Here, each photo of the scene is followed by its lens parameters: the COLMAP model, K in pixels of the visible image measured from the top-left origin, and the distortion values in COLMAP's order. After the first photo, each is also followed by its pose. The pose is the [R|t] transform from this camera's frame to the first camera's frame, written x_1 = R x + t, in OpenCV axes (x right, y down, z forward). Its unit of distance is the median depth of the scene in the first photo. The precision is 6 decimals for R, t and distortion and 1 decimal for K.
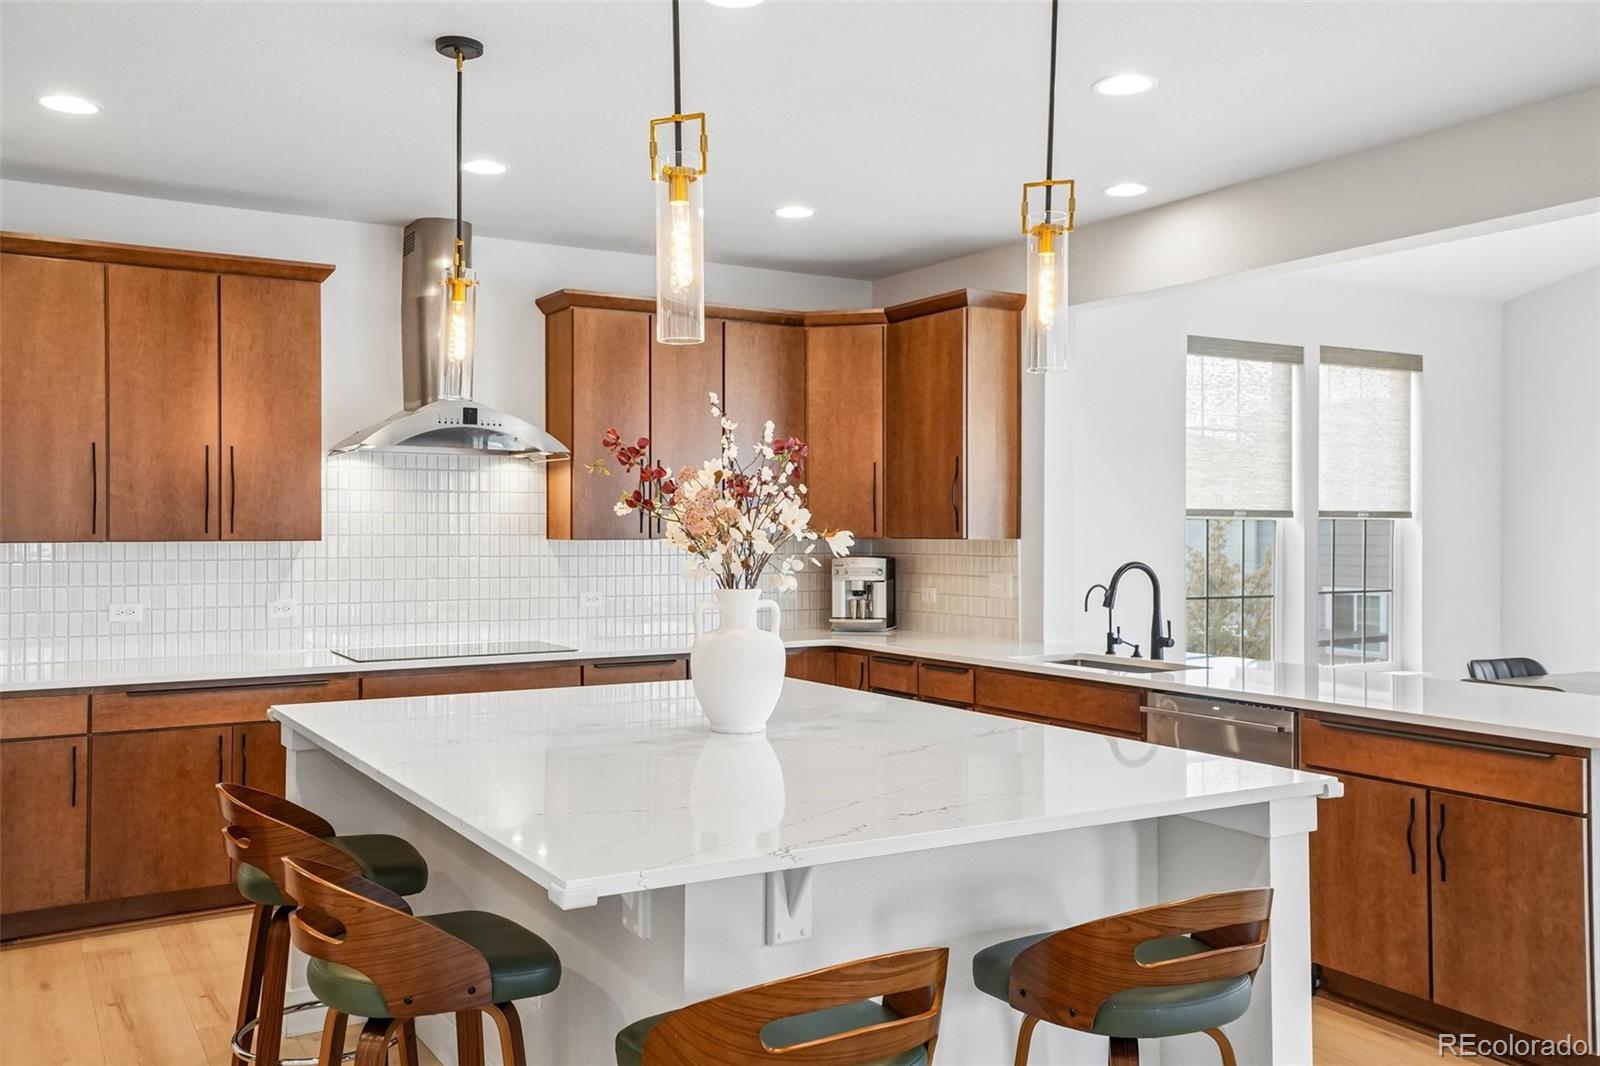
lens RADIAL K [[1340.2, 0, 795.0], [0, 1340.2, 523.8], [0, 0, 1]] dist [0.032793, 0.035434]
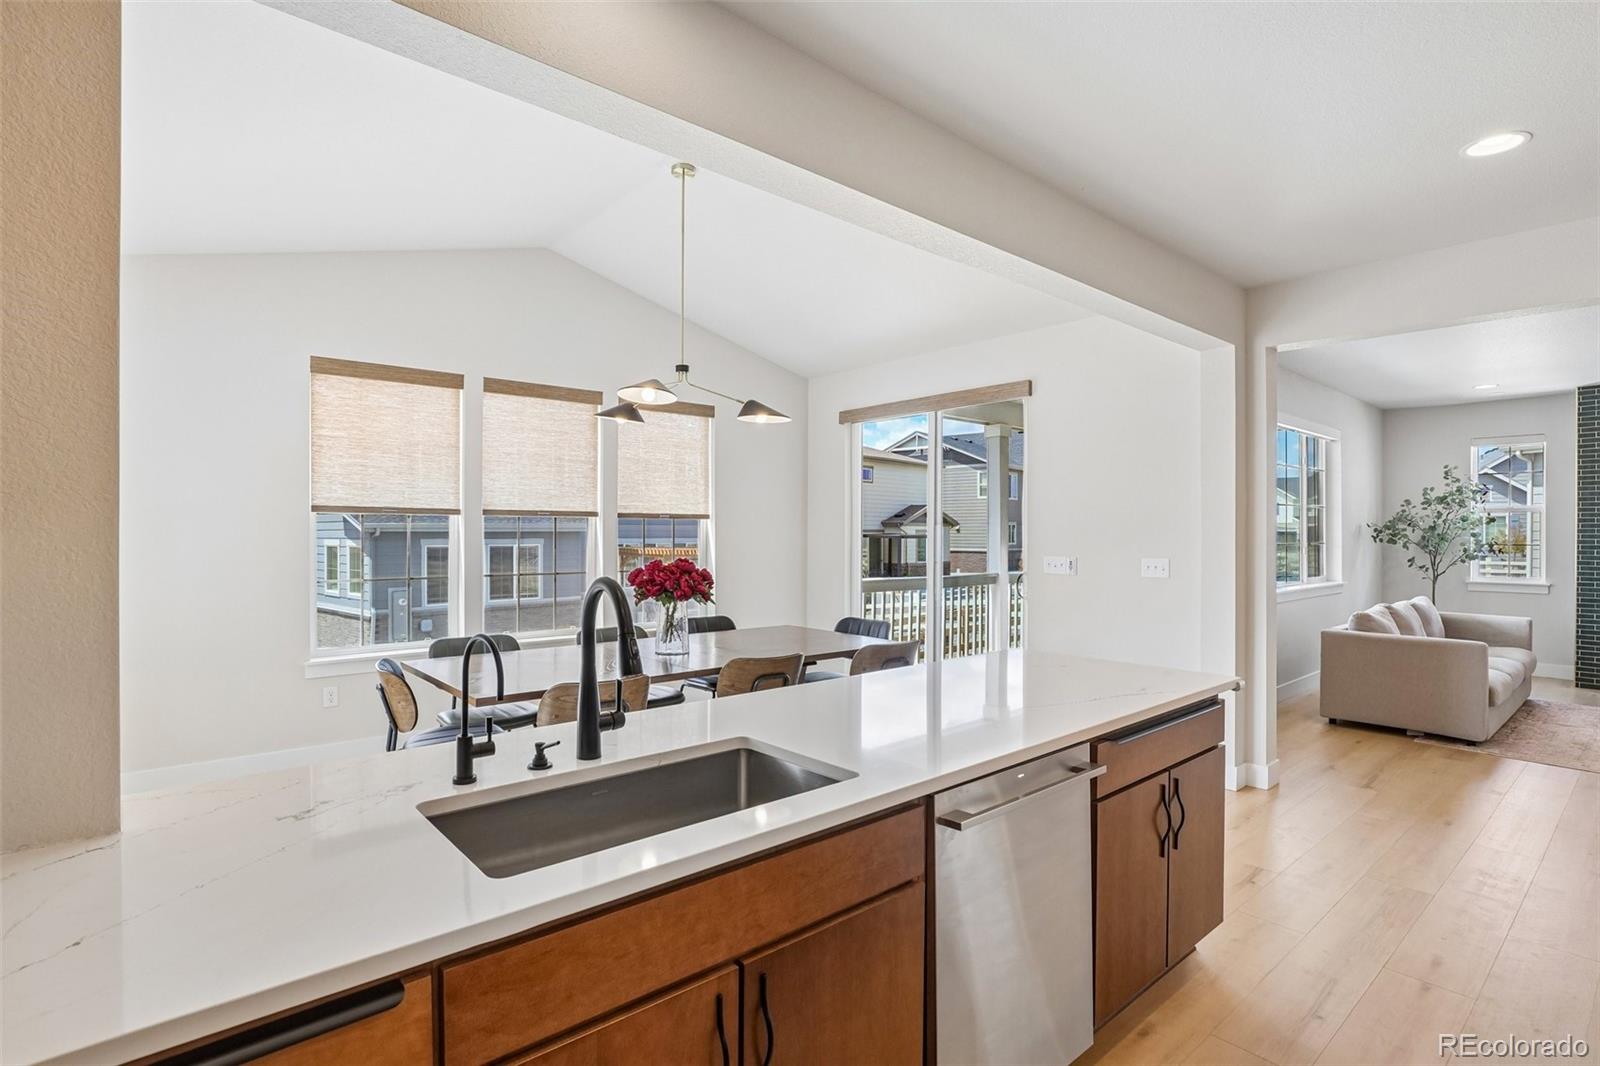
lens RADIAL K [[789.5, 0, 792.4], [0, 789.5, 540.2], [0, 0, 1]] dist [-0.022130, 0.004876]
pose [[-0.168139, -0.011338, 0.985698, -0.049098], [-0.007021, 0.999922, 0.010304, 0.011328], [-0.985738, -0.005188, -0.168205, 0.984563]]
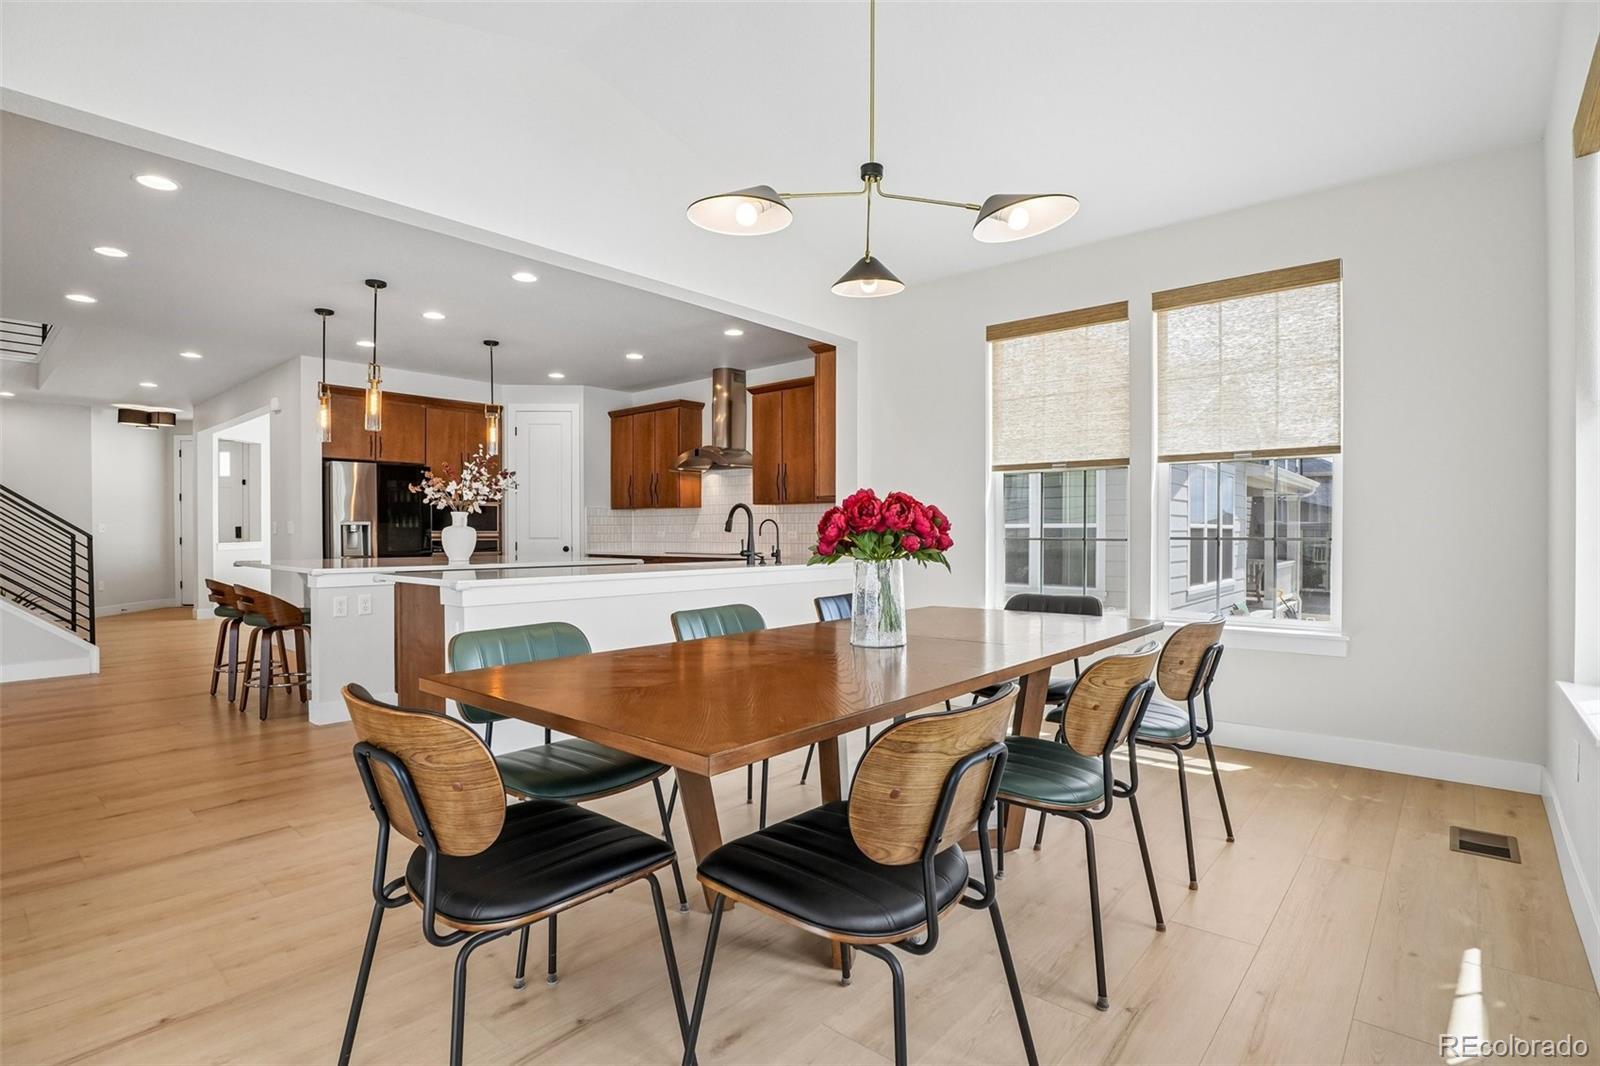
lens RADIAL K [[789.5, 0, 793.7], [0, 789.5, 533.7], [0, 0, 1]] dist [-0.022130, 0.004876]
pose [[0.311020, -0.000401, -0.950403, 1.184603], [0.005952, 0.999981, 0.001526, 0.063576], [0.950385, -0.006132, 0.311017, 0.761275]]
